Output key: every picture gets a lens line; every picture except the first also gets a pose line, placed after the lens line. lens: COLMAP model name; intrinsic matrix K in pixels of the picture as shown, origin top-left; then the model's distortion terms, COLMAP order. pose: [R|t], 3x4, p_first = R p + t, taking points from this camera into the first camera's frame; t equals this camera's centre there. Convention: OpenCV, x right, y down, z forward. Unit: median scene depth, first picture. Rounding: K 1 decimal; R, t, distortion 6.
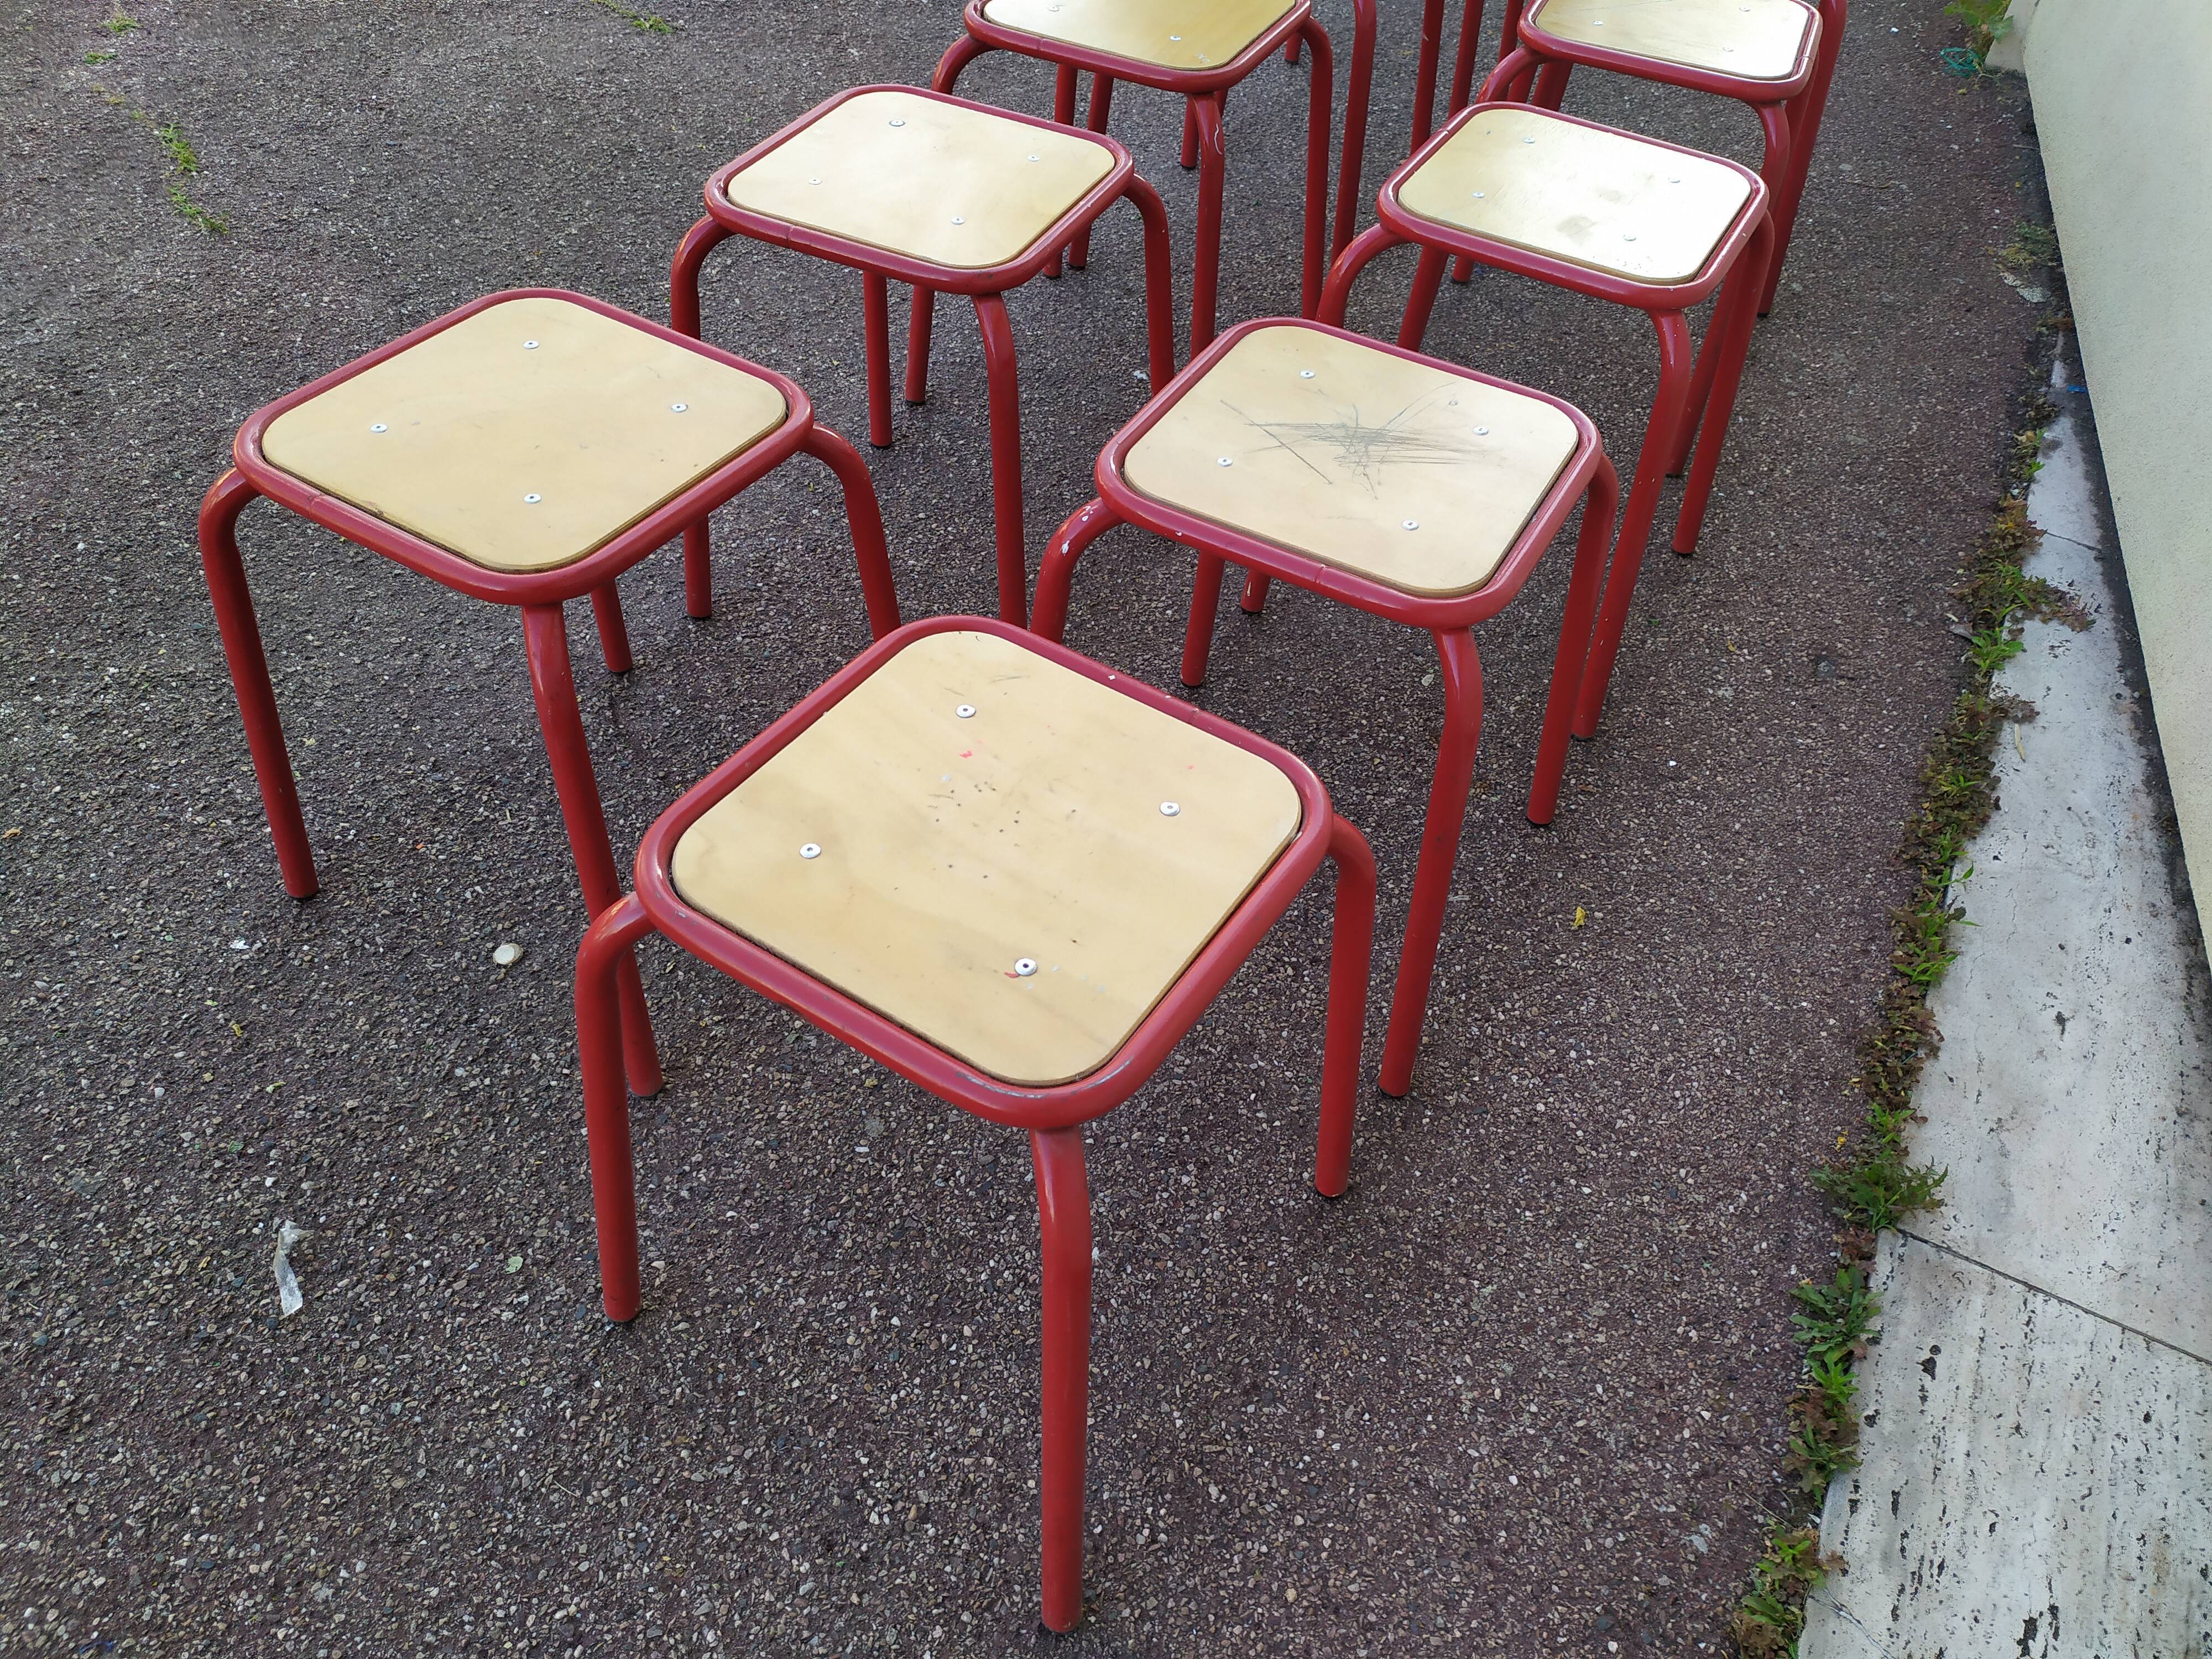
lens RADIAL K [[1625.4, 0, 1108.4], [0, 1625.4, 864.1], [0, 0, 1]] dist [0.037188, -0.034534]
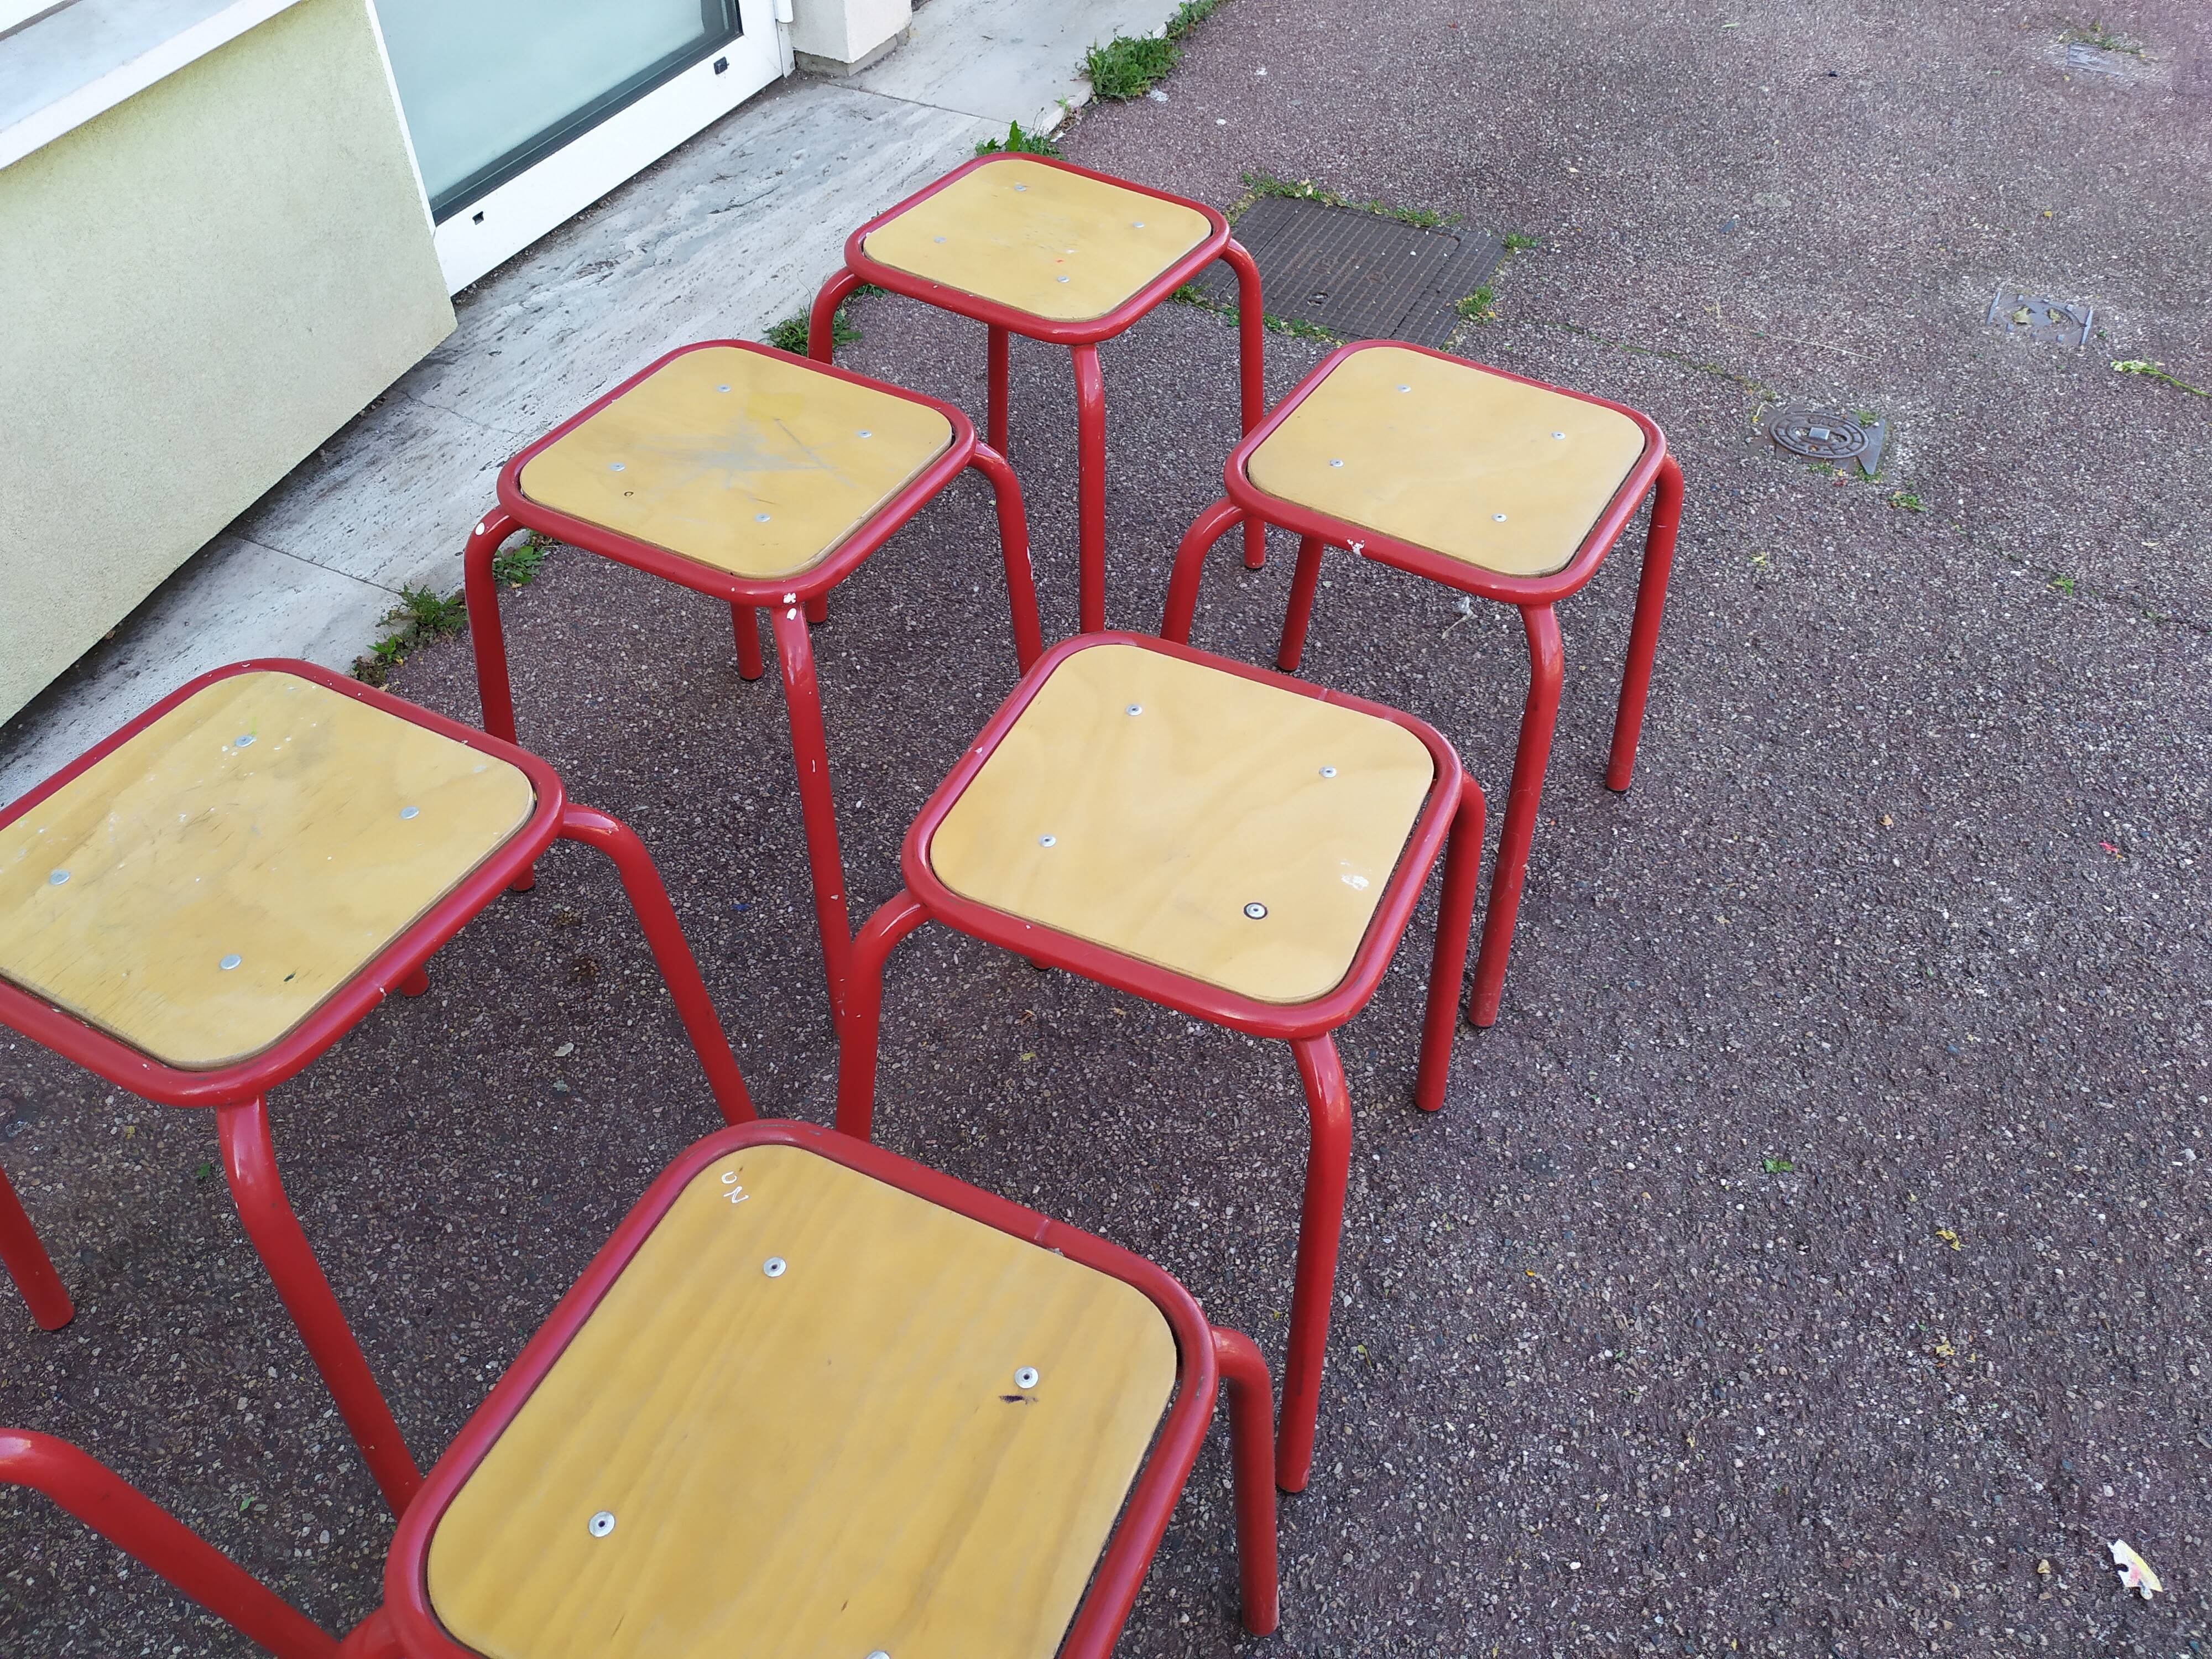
lens RADIAL K [[1664.9, 0, 1098.1], [0, 1664.9, 842.0], [0, 0, 1]] dist [0.065912, -0.077913]
pose [[-0.996751, -0.037448, -0.071316, -0.020120], [-0.070426, -0.024550, 0.997215, -1.330082], [-0.039094, 0.998997, 0.021833, 1.141598]]
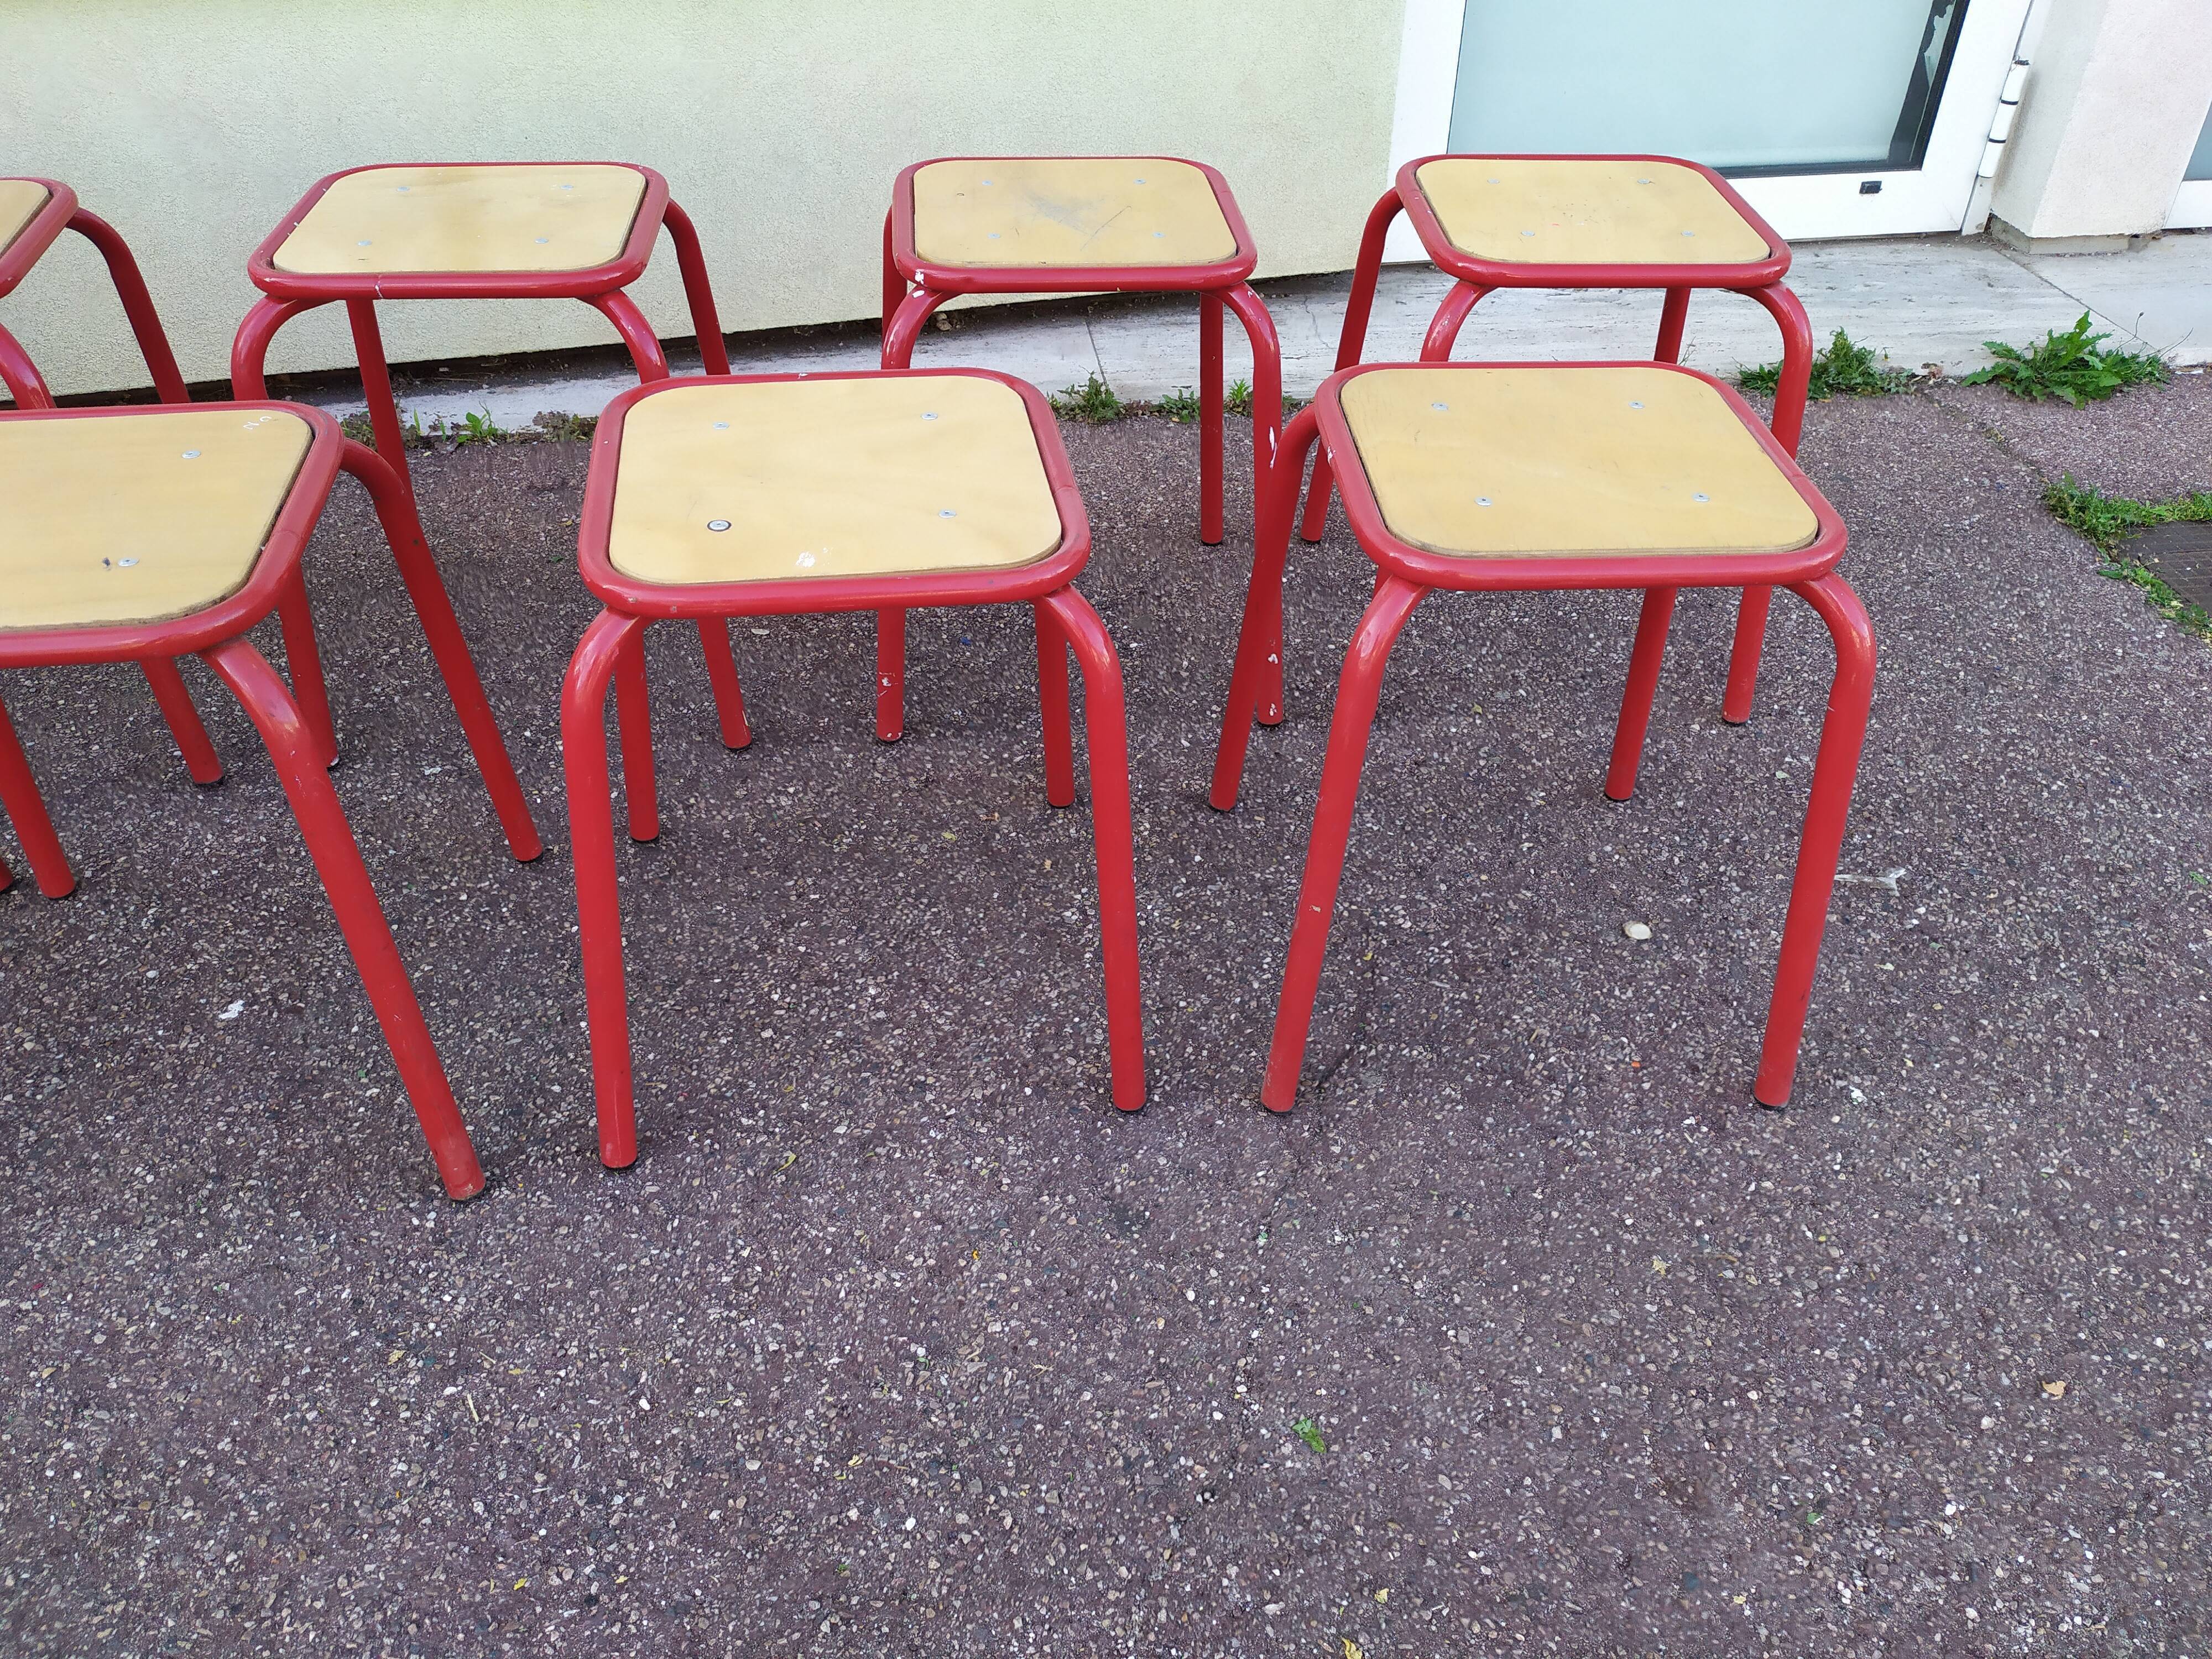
lens RADIAL K [[1664.9, 0, 1121.8], [0, 1664.9, 861.4], [0, 0, 1]] dist [0.065912, -0.077913]
pose [[-0.569670, -0.565909, 0.596006, -0.838944], [0.558449, 0.265529, 0.785893, -1.017403], [-0.603001, 0.780539, 0.164768, 1.065980]]
